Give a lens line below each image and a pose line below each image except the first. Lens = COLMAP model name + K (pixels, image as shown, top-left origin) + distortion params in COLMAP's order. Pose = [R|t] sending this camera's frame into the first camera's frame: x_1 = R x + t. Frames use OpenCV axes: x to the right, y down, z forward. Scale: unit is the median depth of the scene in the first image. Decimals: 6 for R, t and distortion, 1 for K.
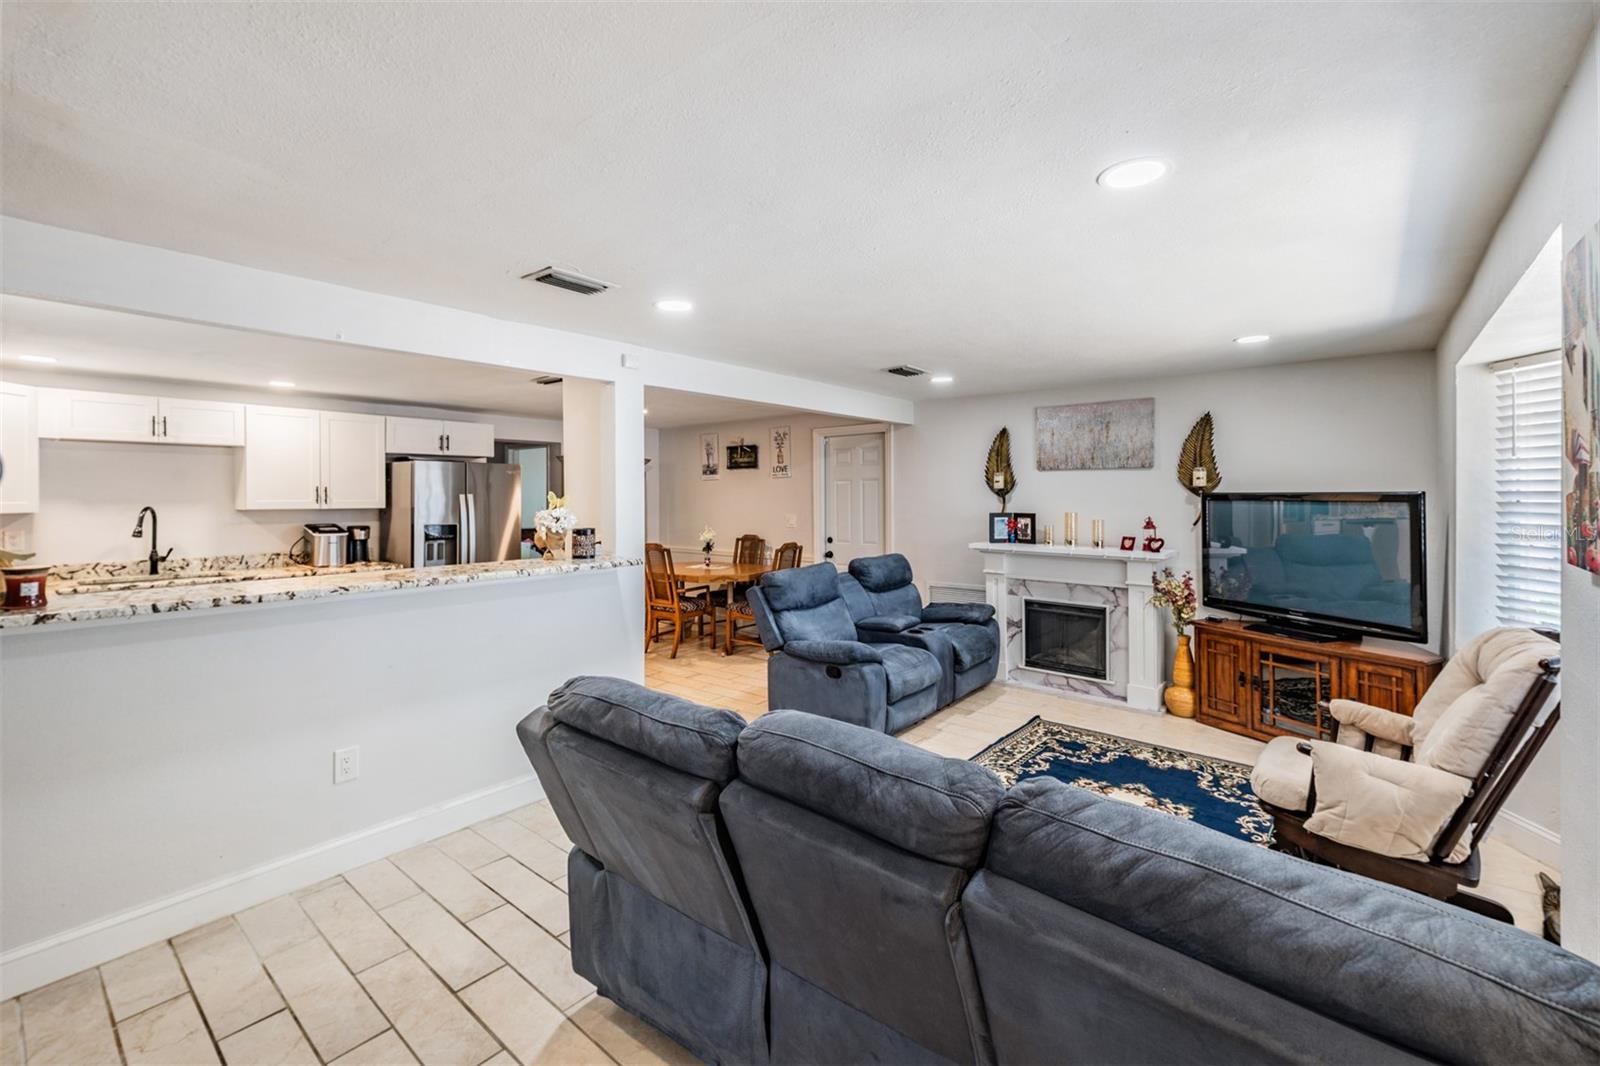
lens RADIAL K [[681.4, 0, 793.1], [0, 681.4, 496.1], [0, 0, 1]] dist [0.009785, -0.000251]
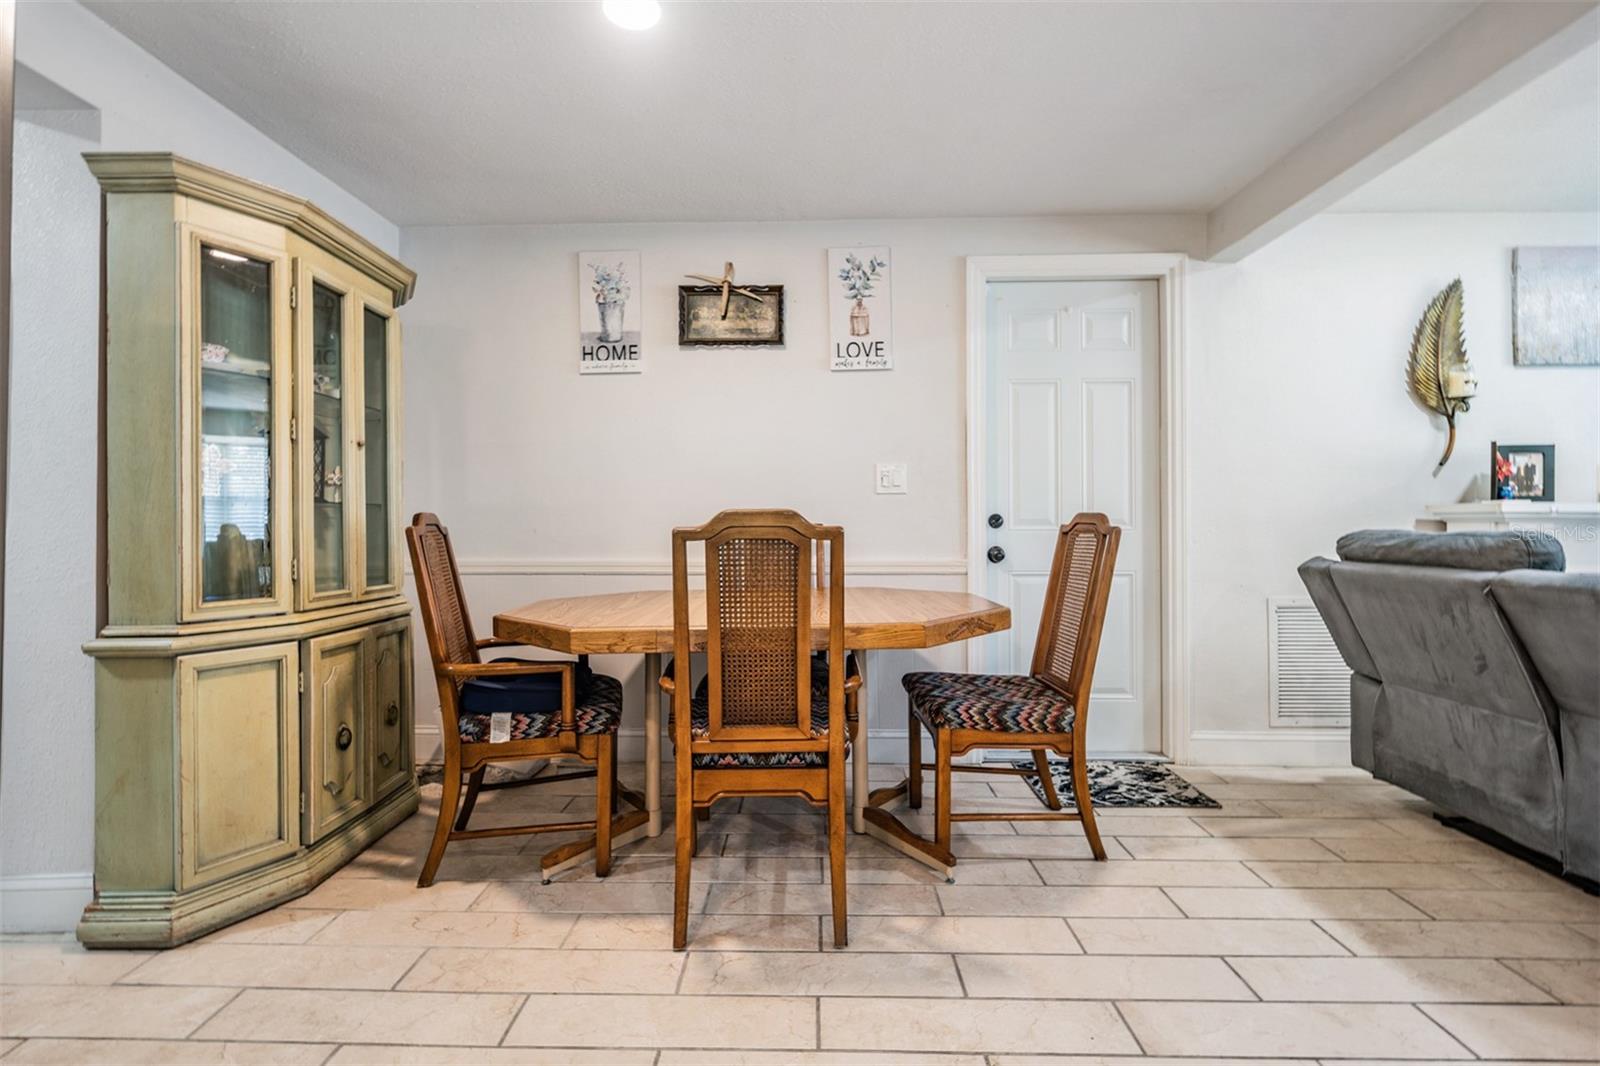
lens RADIAL K [[740.2, 0, 795.4], [0, 740.2, 521.6], [0, 0, 1]] dist [0.000449, -0.000647]
pose [[0.785787, 0.008239, 0.618442, -0.469933], [-0.002278, 0.999943, -0.010426, 0.098293], [-0.618492, 0.006784, 0.785761, 0.996963]]
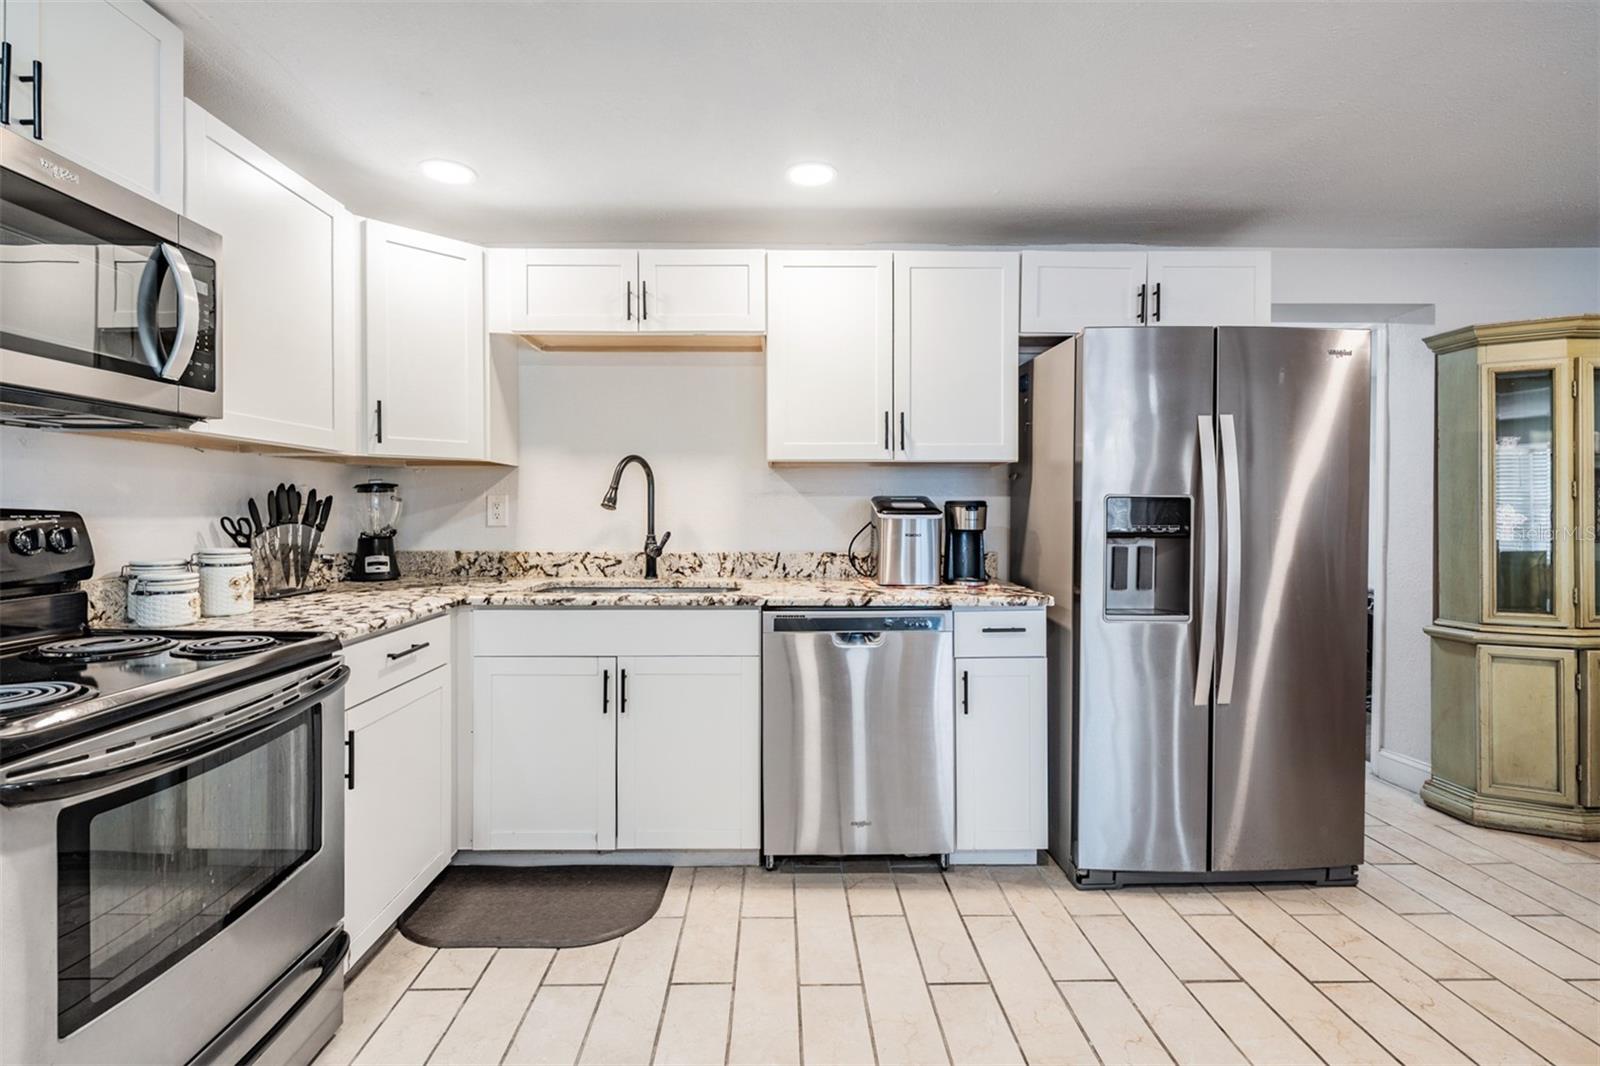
lens RADIAL K [[744.9, 0, 793.7], [0, 744.9, 515.7], [0, 0, 1]] dist [0.001695, 0.000283]
pose [[0.651295, 0.007758, -0.758785, -0.388915], [-0.001635, 0.999960, 0.008820, 0.056922], [0.758823, -0.004503, 0.651282, 0.687287]]
